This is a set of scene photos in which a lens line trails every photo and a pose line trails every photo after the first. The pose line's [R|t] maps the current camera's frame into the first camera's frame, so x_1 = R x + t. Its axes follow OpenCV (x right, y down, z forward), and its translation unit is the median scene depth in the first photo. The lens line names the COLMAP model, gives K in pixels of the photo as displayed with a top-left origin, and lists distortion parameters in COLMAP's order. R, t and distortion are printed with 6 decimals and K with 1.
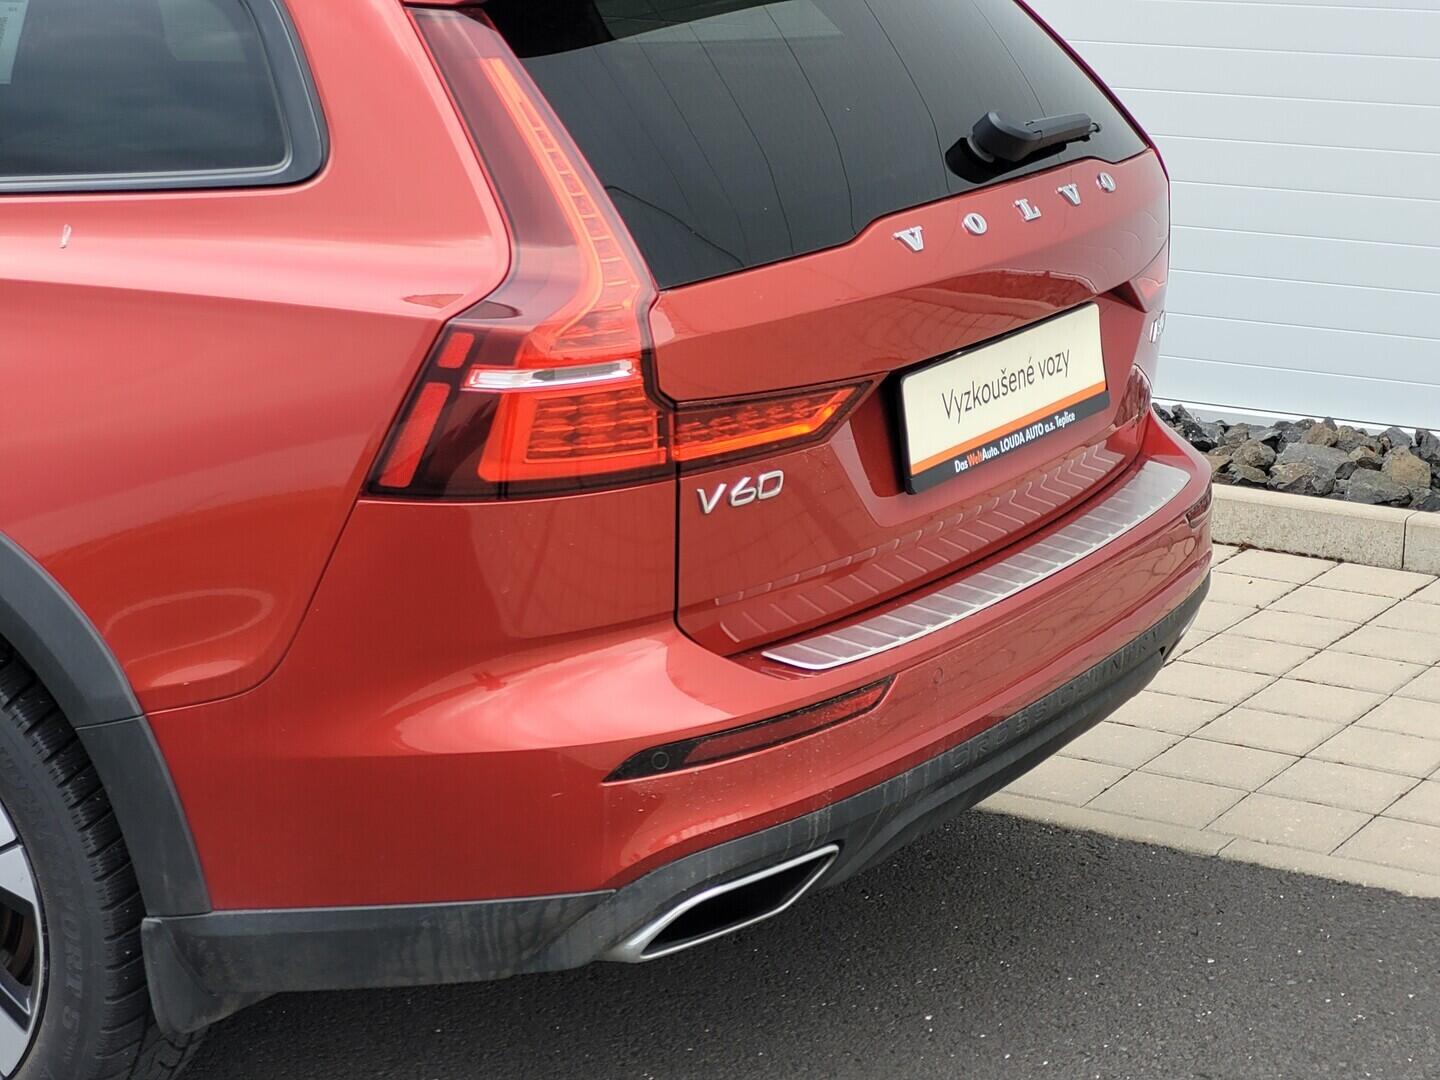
lens RADIAL K [[3195.9, 0, 720.0], [0, 3195.9, 540.0], [0, 0, 1]] dist [-0.413234, 6.054020]
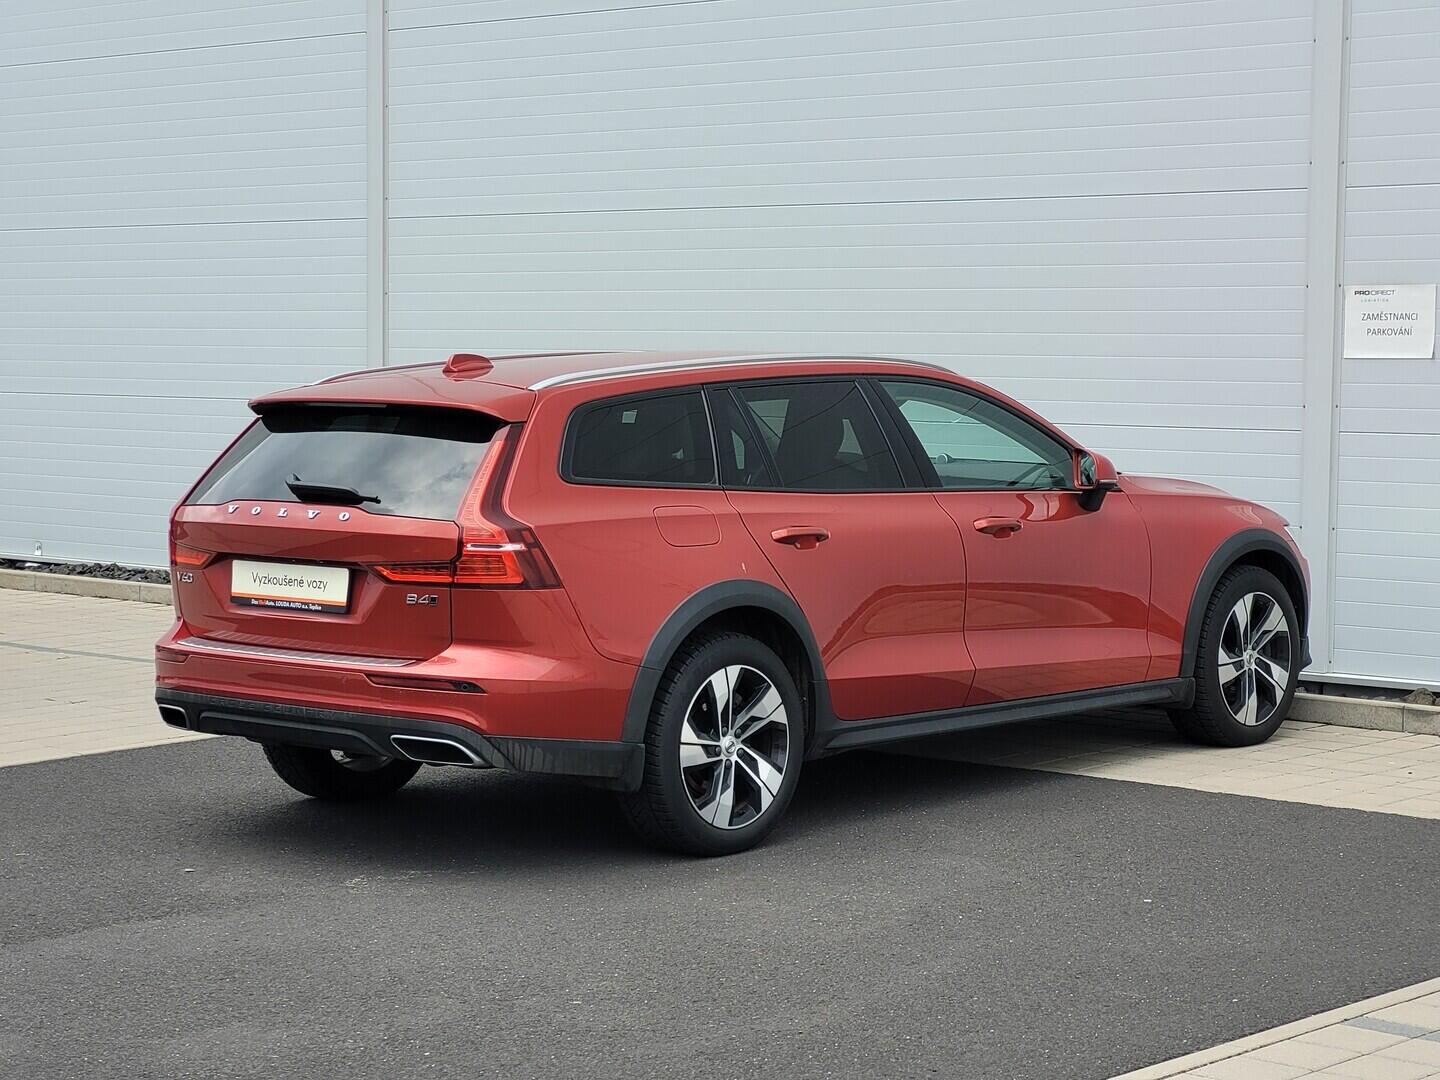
lens RADIAL K [[3195.9, 0, 720.0], [0, 3195.9, 540.0], [0, 0, 1]] dist [-0.413234, 6.054020]
pose [[-0.183006, 0.086158, -0.979329, 2.800772], [-0.240688, 0.961911, 0.129603, -0.550517], [0.953194, 0.259431, -0.155298, 1.919046]]
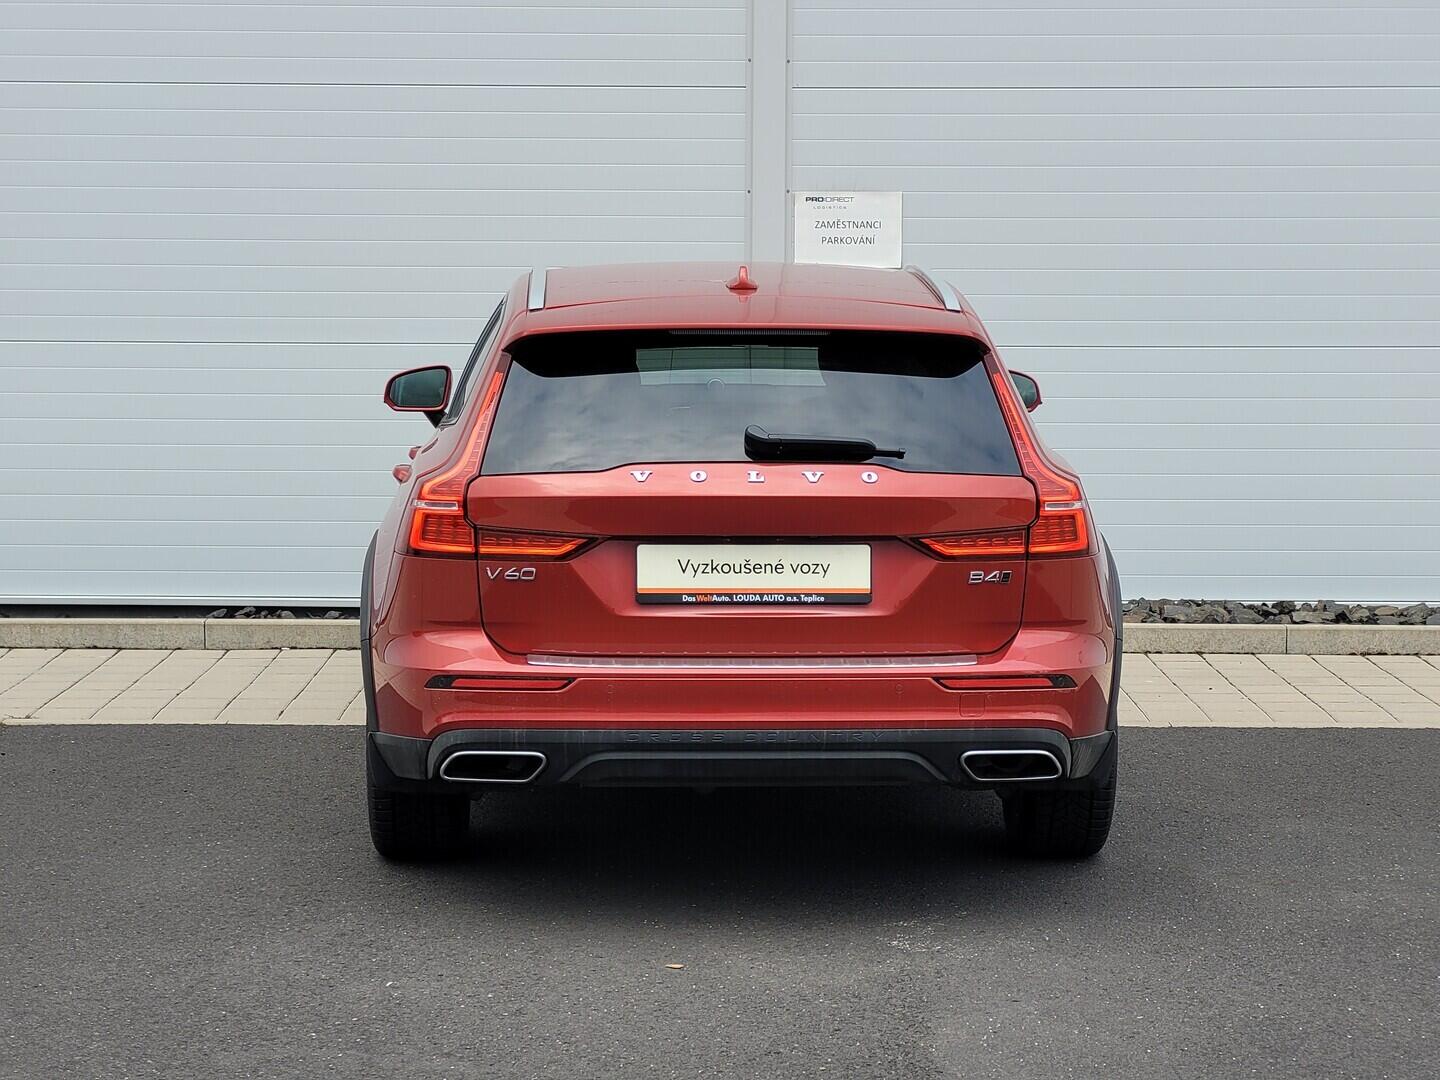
lens RADIAL K [[3195.9, 0, 720.0], [0, 3195.9, 540.0], [0, 0, 1]] dist [-0.413234, 6.054020]
pose [[0.540465, 0.101287, -0.835248, 1.882016], [-0.223720, 0.974290, -0.026614, -0.011468], [0.811078, 0.201246, 0.549229, -0.079069]]
